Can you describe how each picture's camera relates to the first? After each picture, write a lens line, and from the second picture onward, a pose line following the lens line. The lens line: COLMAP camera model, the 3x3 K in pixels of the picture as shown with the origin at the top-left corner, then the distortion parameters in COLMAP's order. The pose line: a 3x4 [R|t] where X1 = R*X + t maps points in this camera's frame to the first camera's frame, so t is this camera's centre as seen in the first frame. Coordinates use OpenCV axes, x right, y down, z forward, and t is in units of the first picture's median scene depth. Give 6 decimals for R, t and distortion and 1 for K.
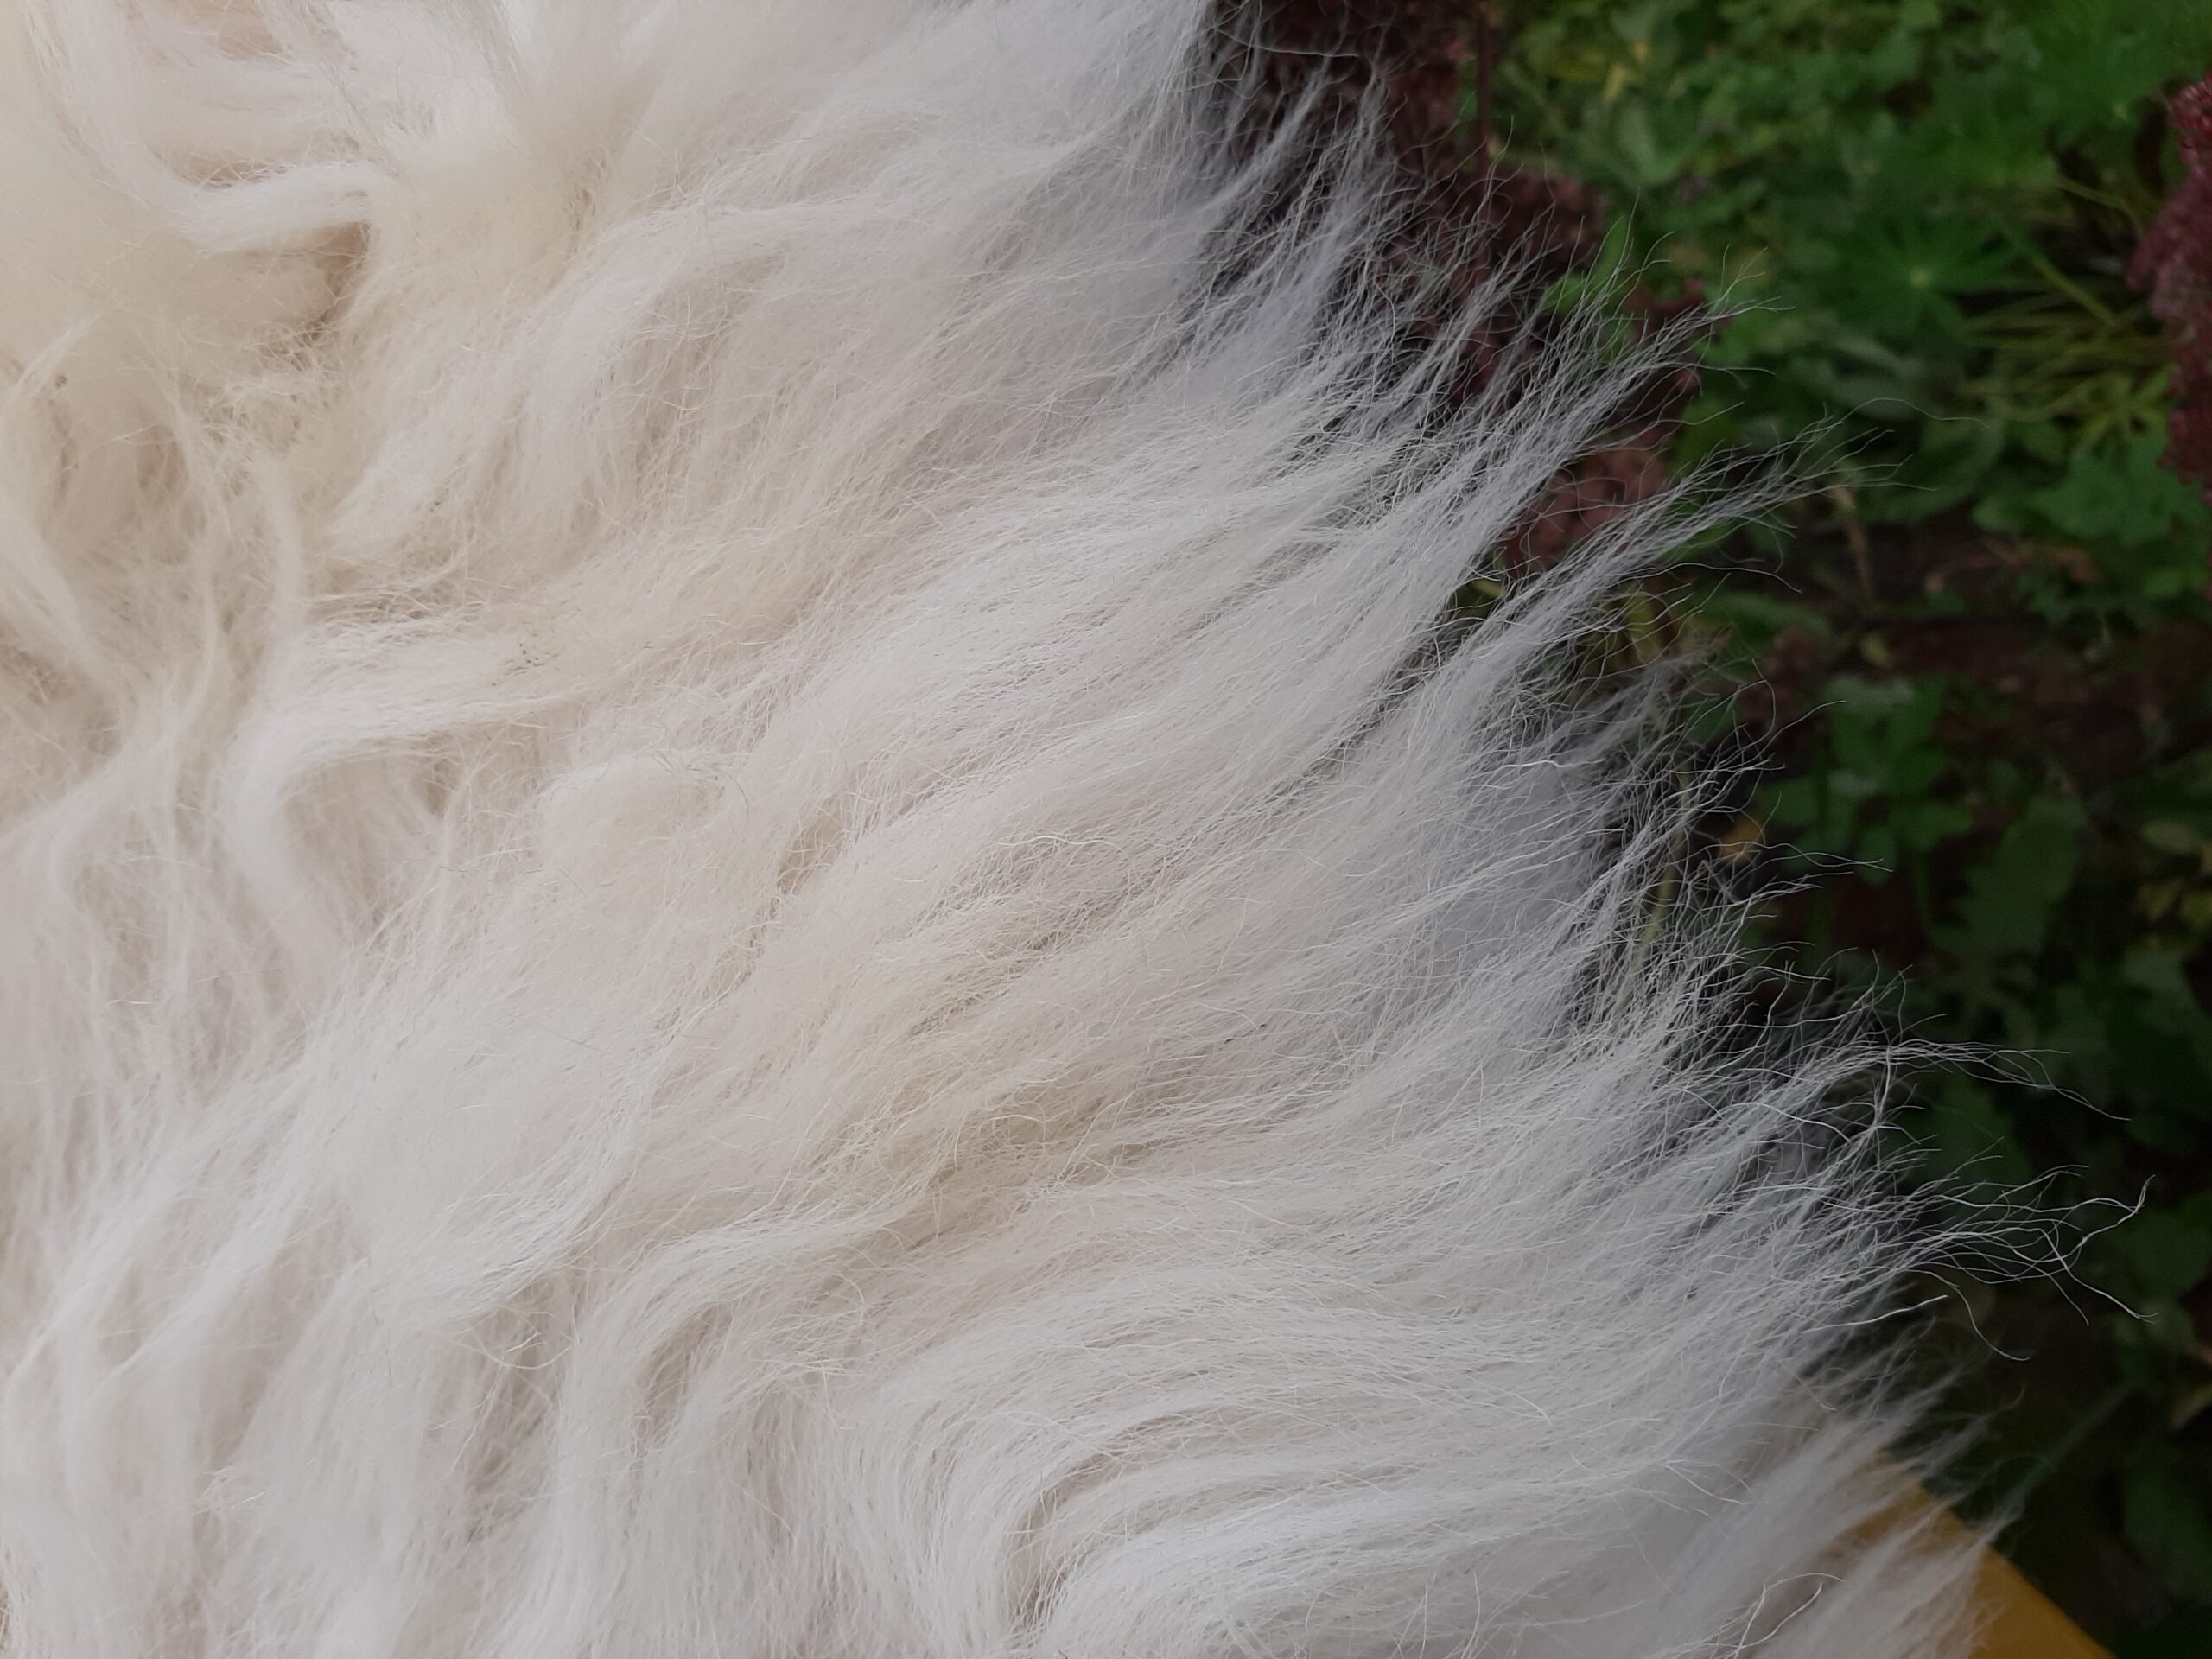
lens RADIAL K [[1751.9, 0, 1105.9], [0, 1751.9, 819.6], [0, 0, 1]] dist [0.019845, -0.100690]
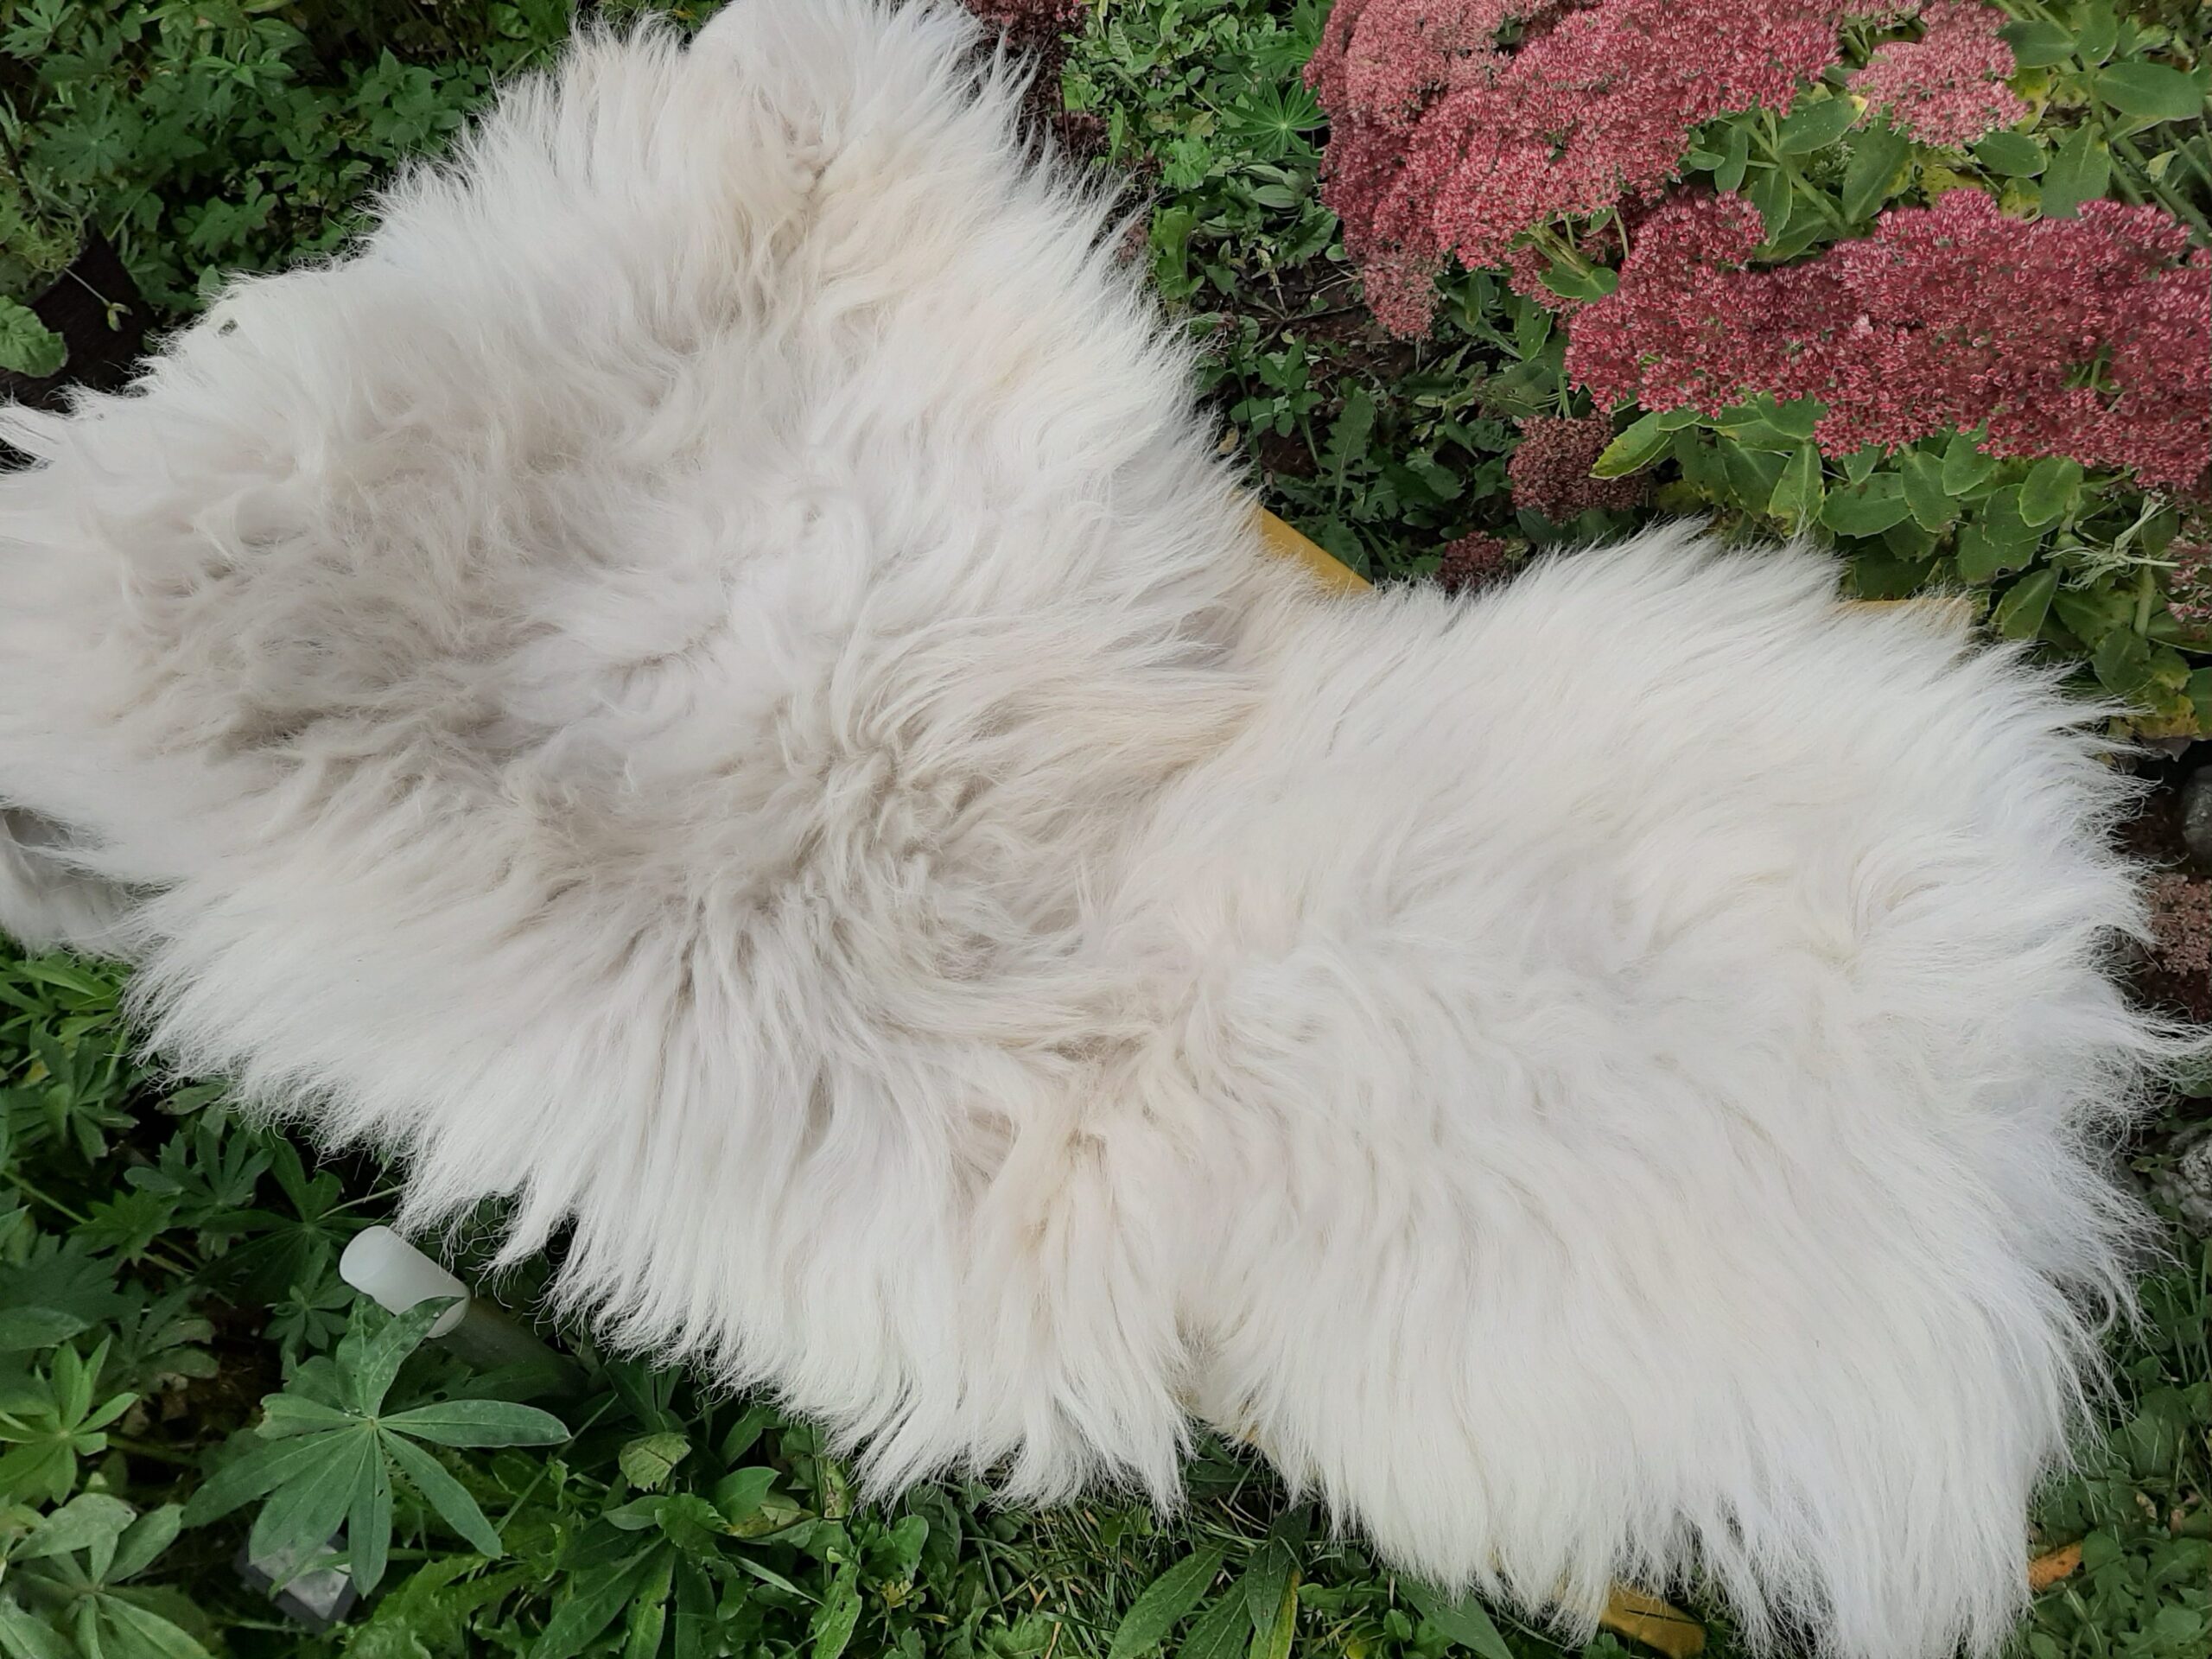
lens RADIAL K [[1686.3, 0, 1105.1], [0, 1686.3, 839.6], [0, 0, 1]] dist [-0.025618, -0.032153]
pose [[0.963058, -0.178080, 0.202006, -0.190953], [0.157966, 0.981095, 0.111798, 0.188478], [-0.218096, -0.075758, 0.972982, -0.697270]]
